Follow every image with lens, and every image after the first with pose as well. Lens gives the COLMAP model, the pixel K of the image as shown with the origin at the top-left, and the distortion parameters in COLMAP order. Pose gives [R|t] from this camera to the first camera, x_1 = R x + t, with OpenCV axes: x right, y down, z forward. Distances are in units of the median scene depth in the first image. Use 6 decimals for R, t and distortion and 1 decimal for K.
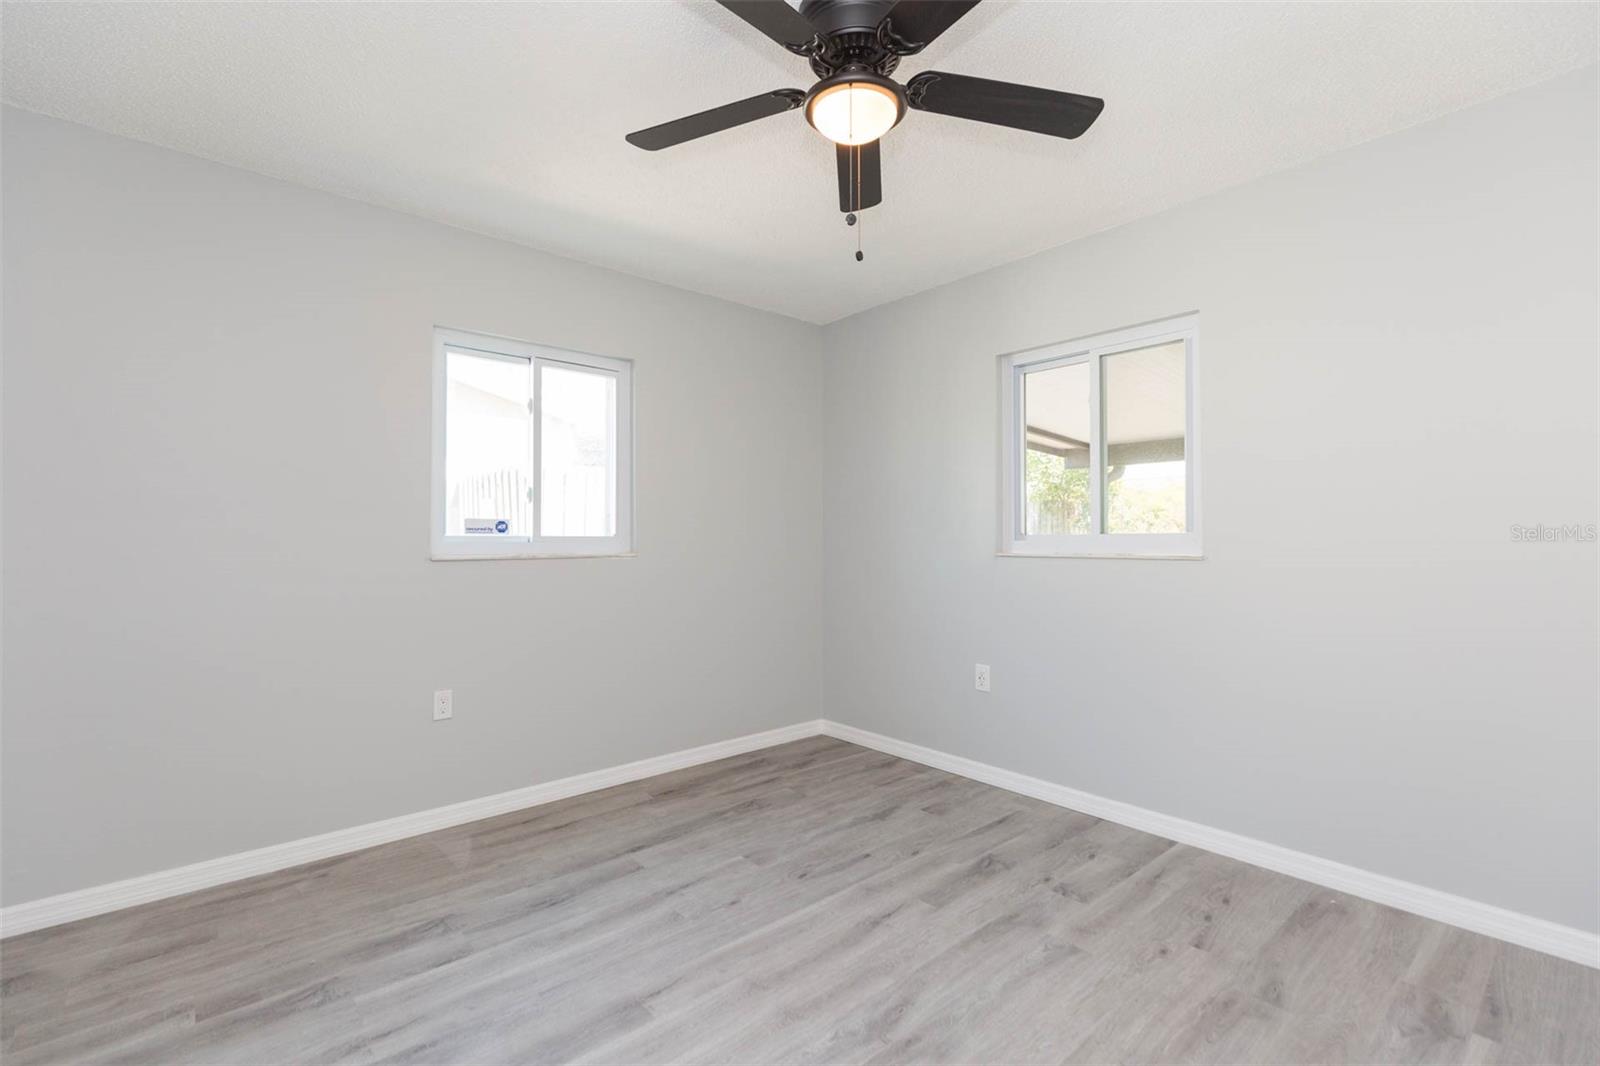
lens RADIAL K [[715.5, 0, 801.1], [0, 715.5, 531.3], [0, 0, 1]] dist [0.008008, -0.000738]
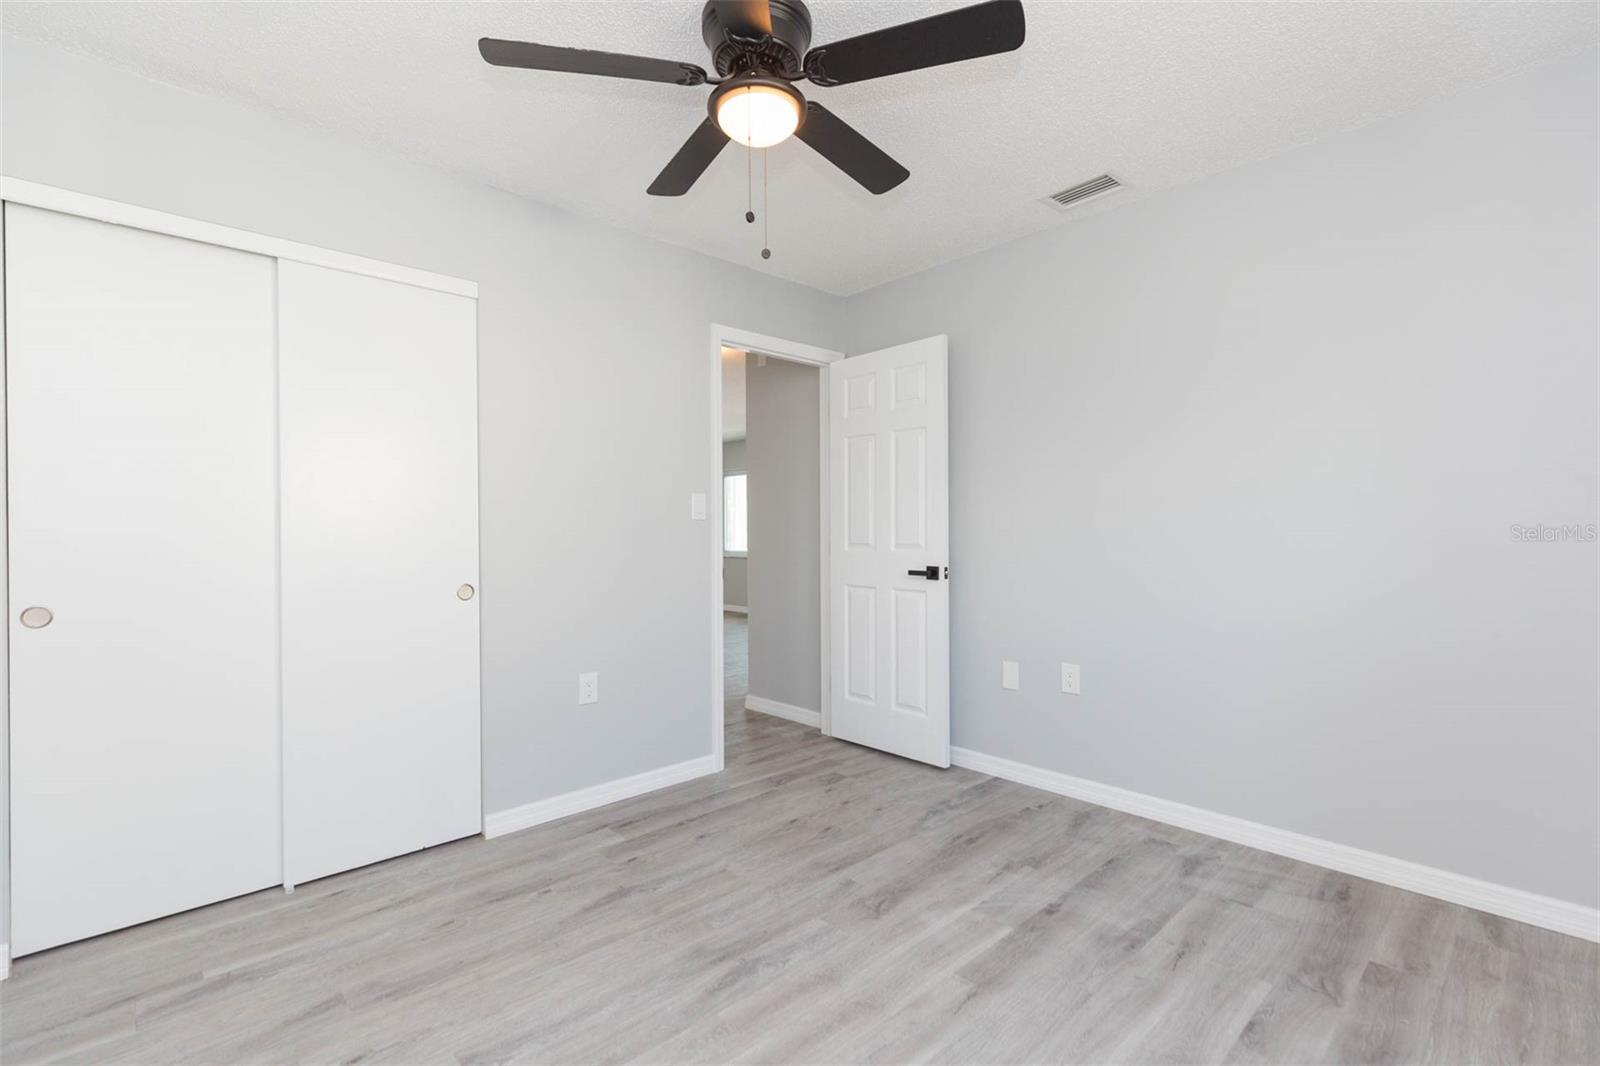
lens RADIAL K [[715.5, 0, 801.1], [0, 715.5, 531.3], [0, 0, 1]] dist [0.008008, -0.000738]
pose [[-0.999247, 0.009629, -0.037581, 0.055216], [0.009676, 0.999953, -0.001047, 0.023570], [0.037570, -0.001410, -0.999293, 2.001431]]
